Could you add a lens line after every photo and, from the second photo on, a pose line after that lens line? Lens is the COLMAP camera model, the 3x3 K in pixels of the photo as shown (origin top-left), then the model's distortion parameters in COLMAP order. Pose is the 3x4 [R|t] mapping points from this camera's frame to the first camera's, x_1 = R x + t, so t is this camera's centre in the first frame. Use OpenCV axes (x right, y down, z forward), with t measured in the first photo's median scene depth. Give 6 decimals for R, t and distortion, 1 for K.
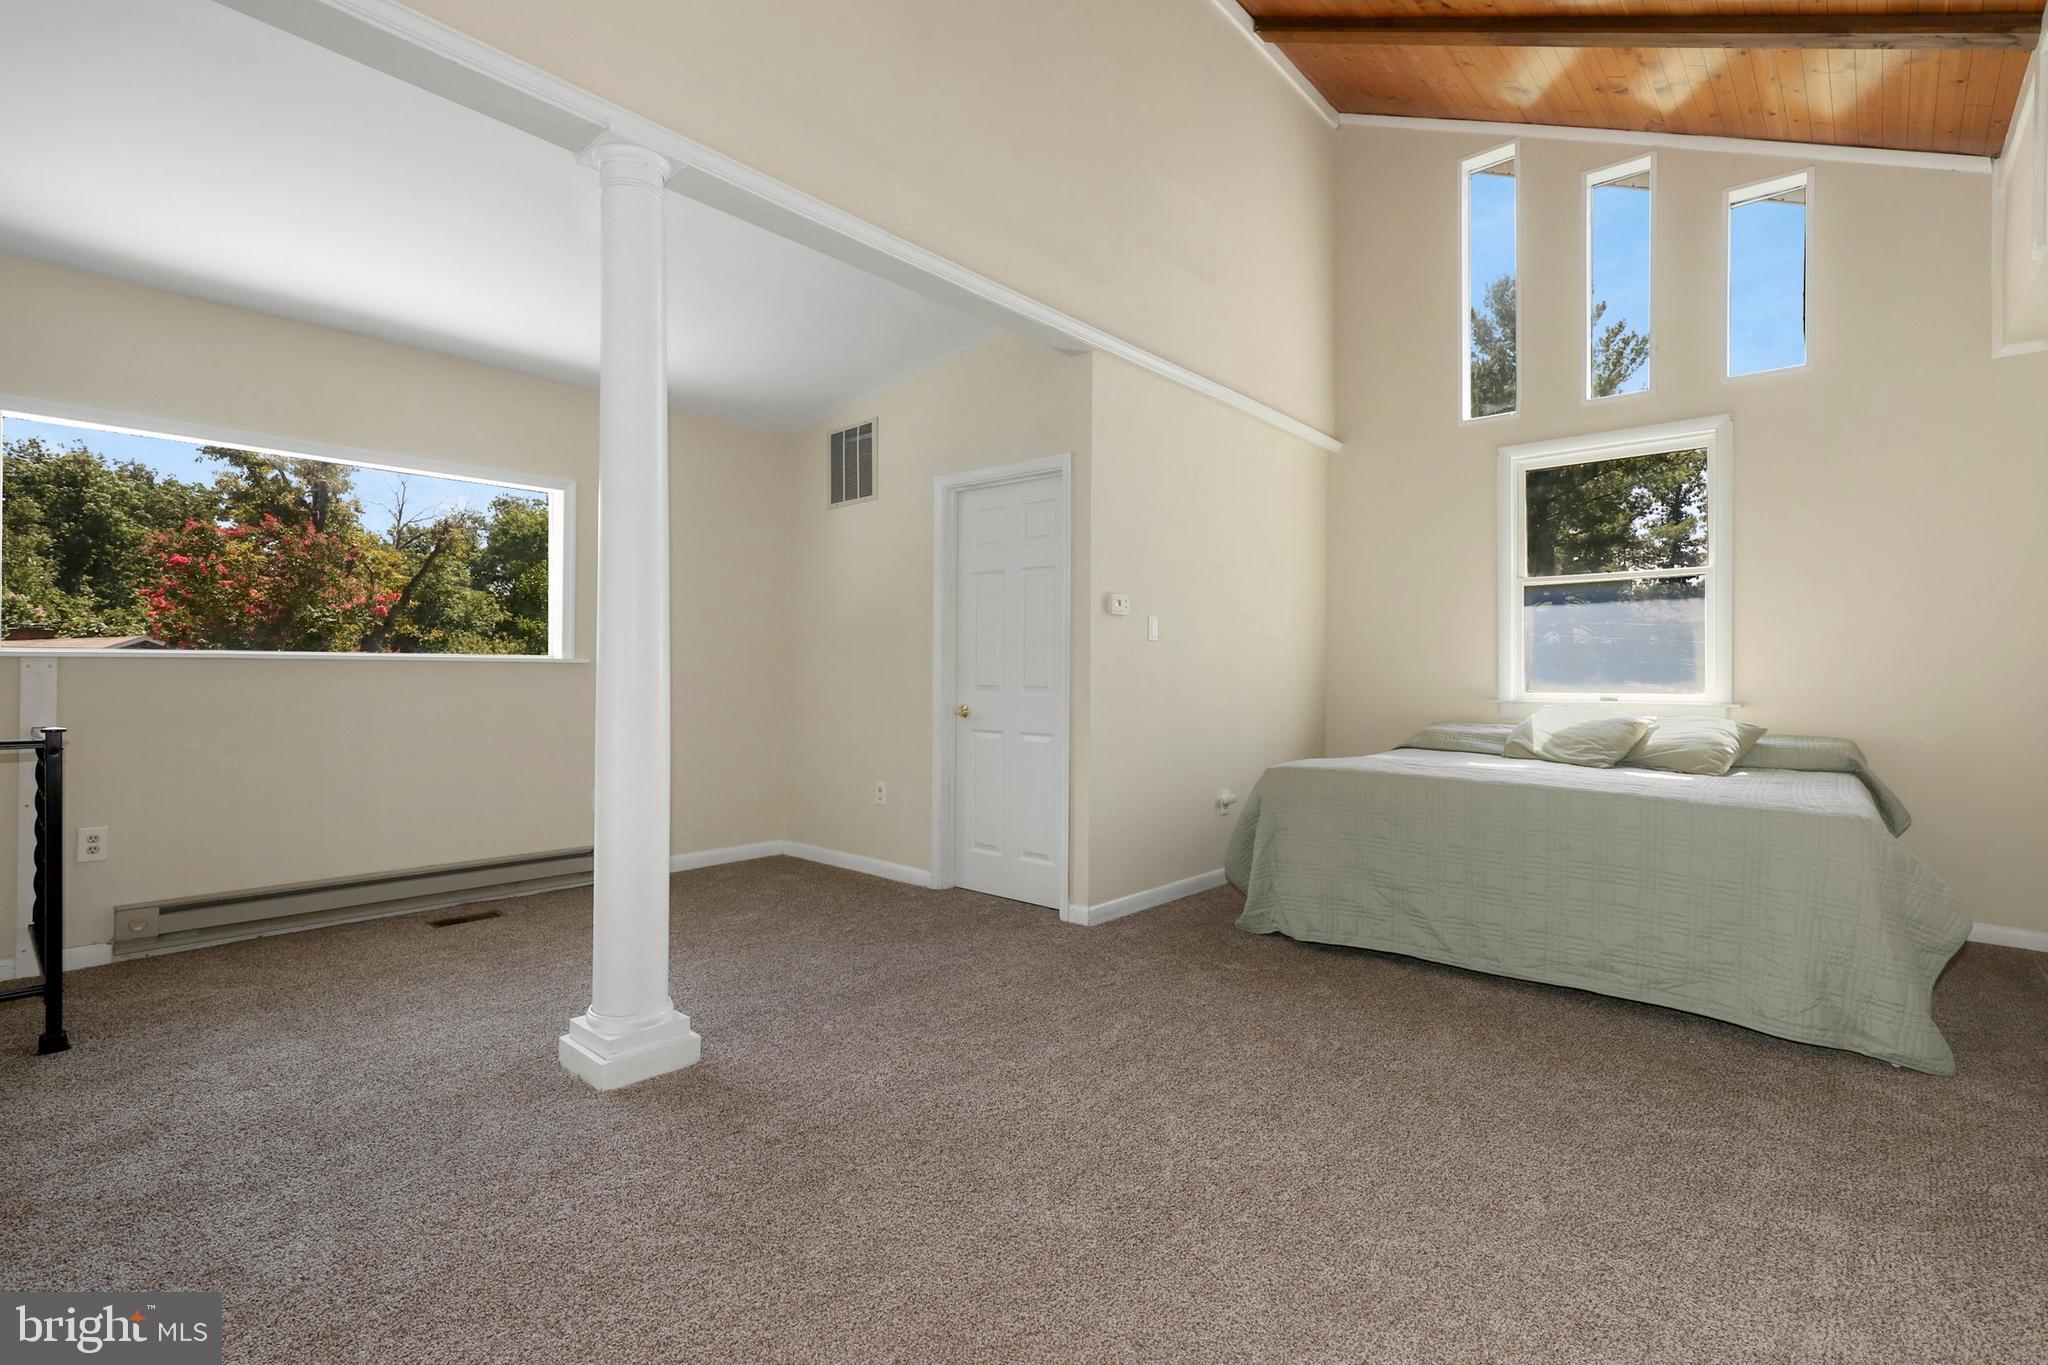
lens RADIAL K [[944.8, 0, 1019.2], [0, 944.8, 677.6], [0, 0, 1]] dist [0.003719, 0.000284]
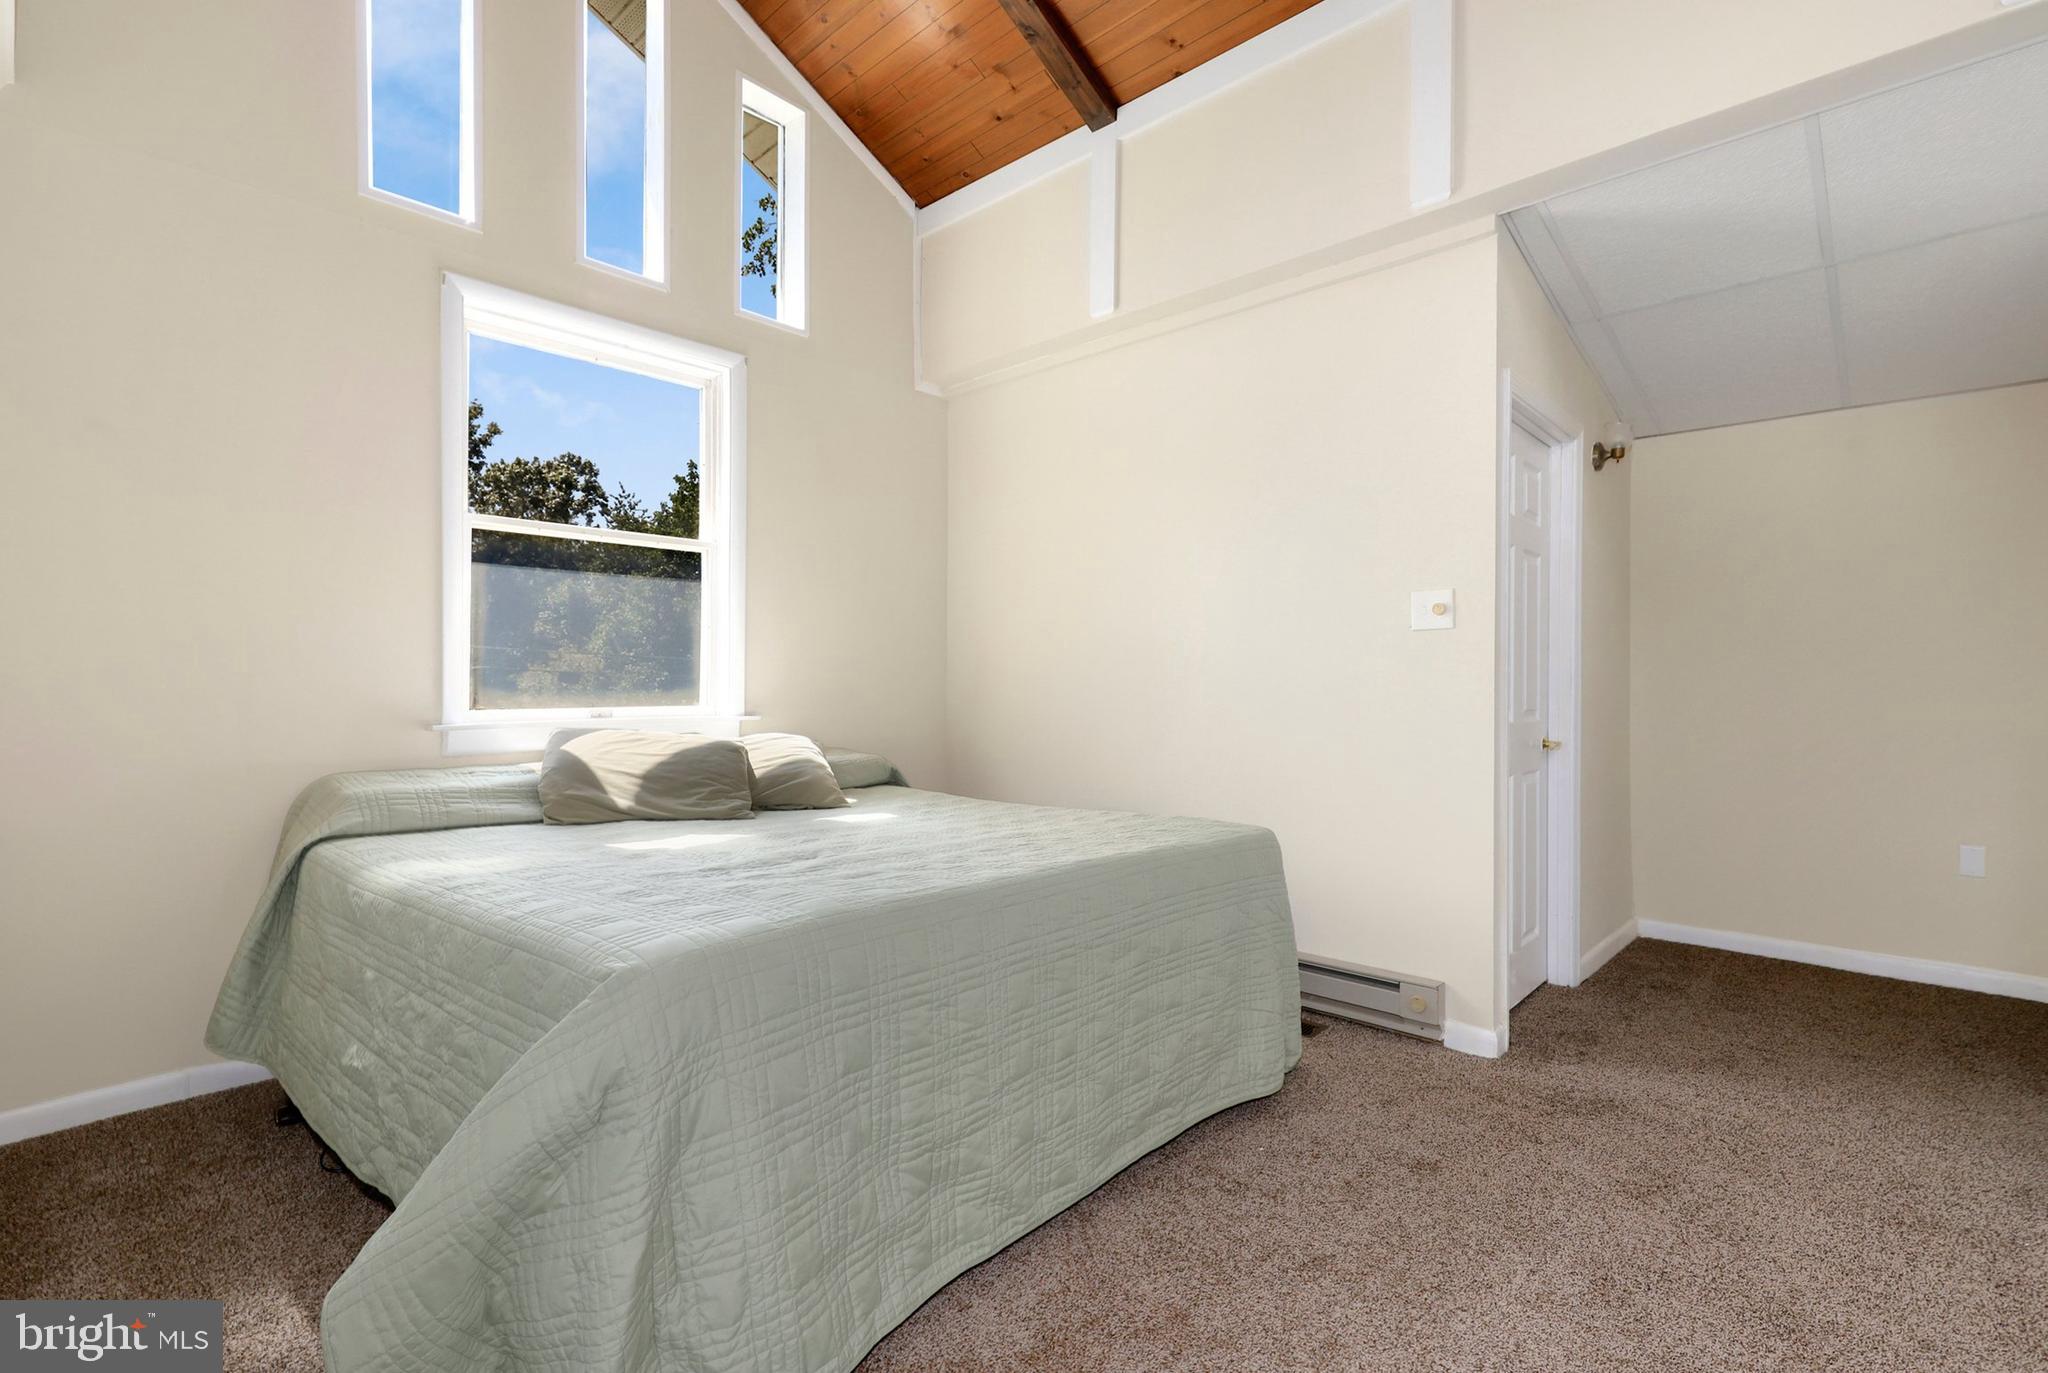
lens RADIAL K [[935.2, 0, 1024.0], [0, 935.2, 686.5], [0, 0, 1]] dist [-0.002151, 0.000538]
pose [[0.034554, -0.008771, 0.999364, -0.043227], [0.001527, 0.999961, 0.008723, -0.004230], [-0.999402, 0.001225, 0.034567, 0.771957]]
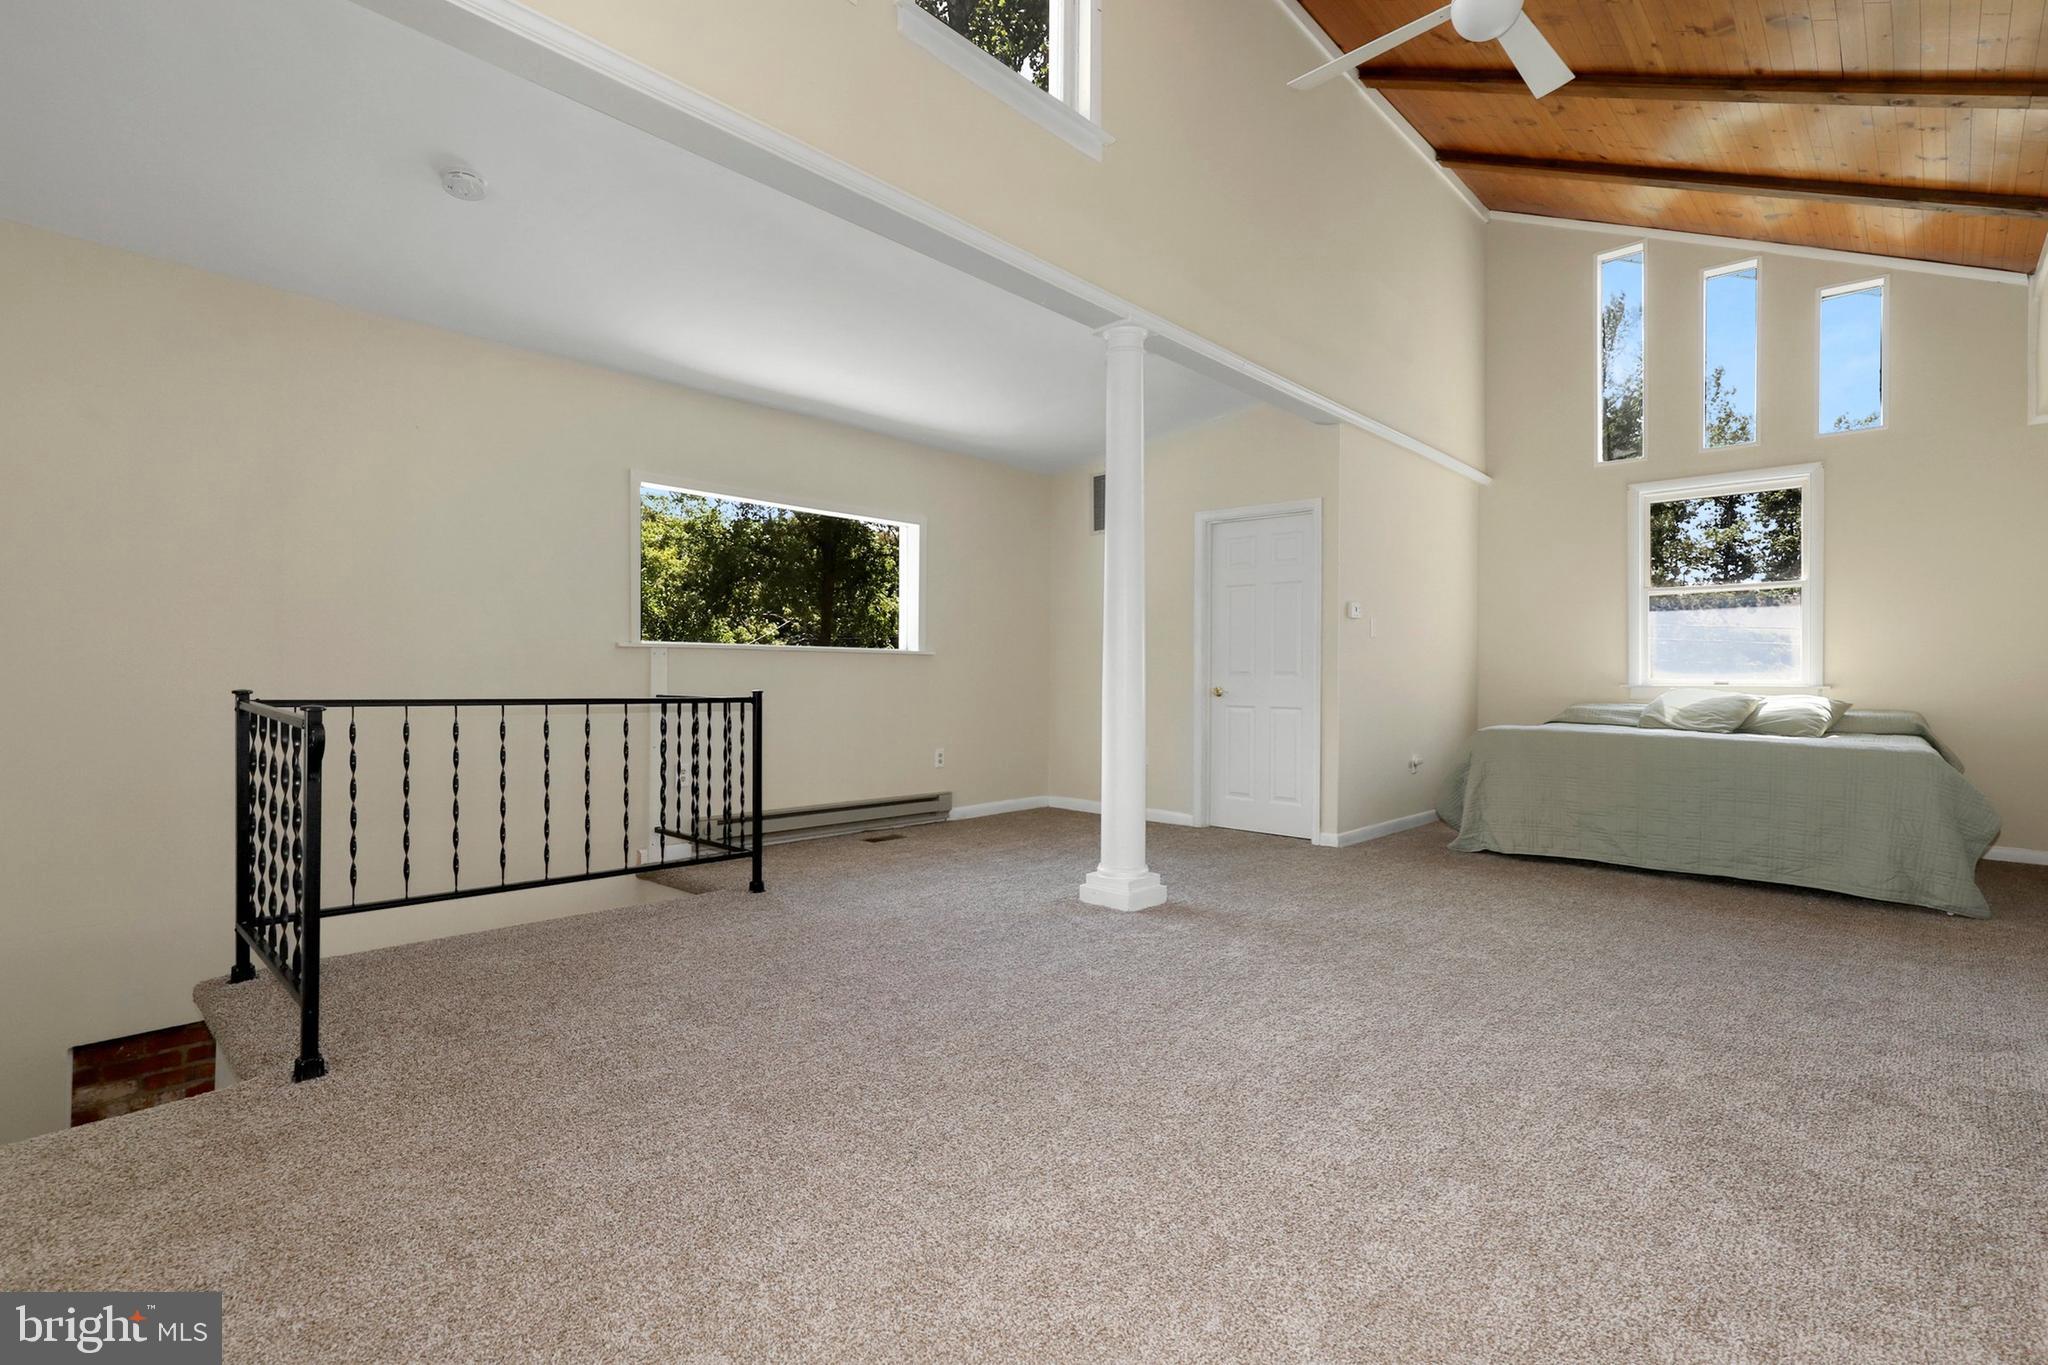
lens RADIAL K [[935.2, 0, 1024.0], [0, 935.2, 682.5], [0, 0, 1]] dist [-0.002151, 0.000538]
pose [[0.999228, 0.000898, -0.039286, -0.303465], [-0.000755, 0.999993, 0.003636, 0.020085], [0.039289, -0.003603, 0.999221, -0.335035]]
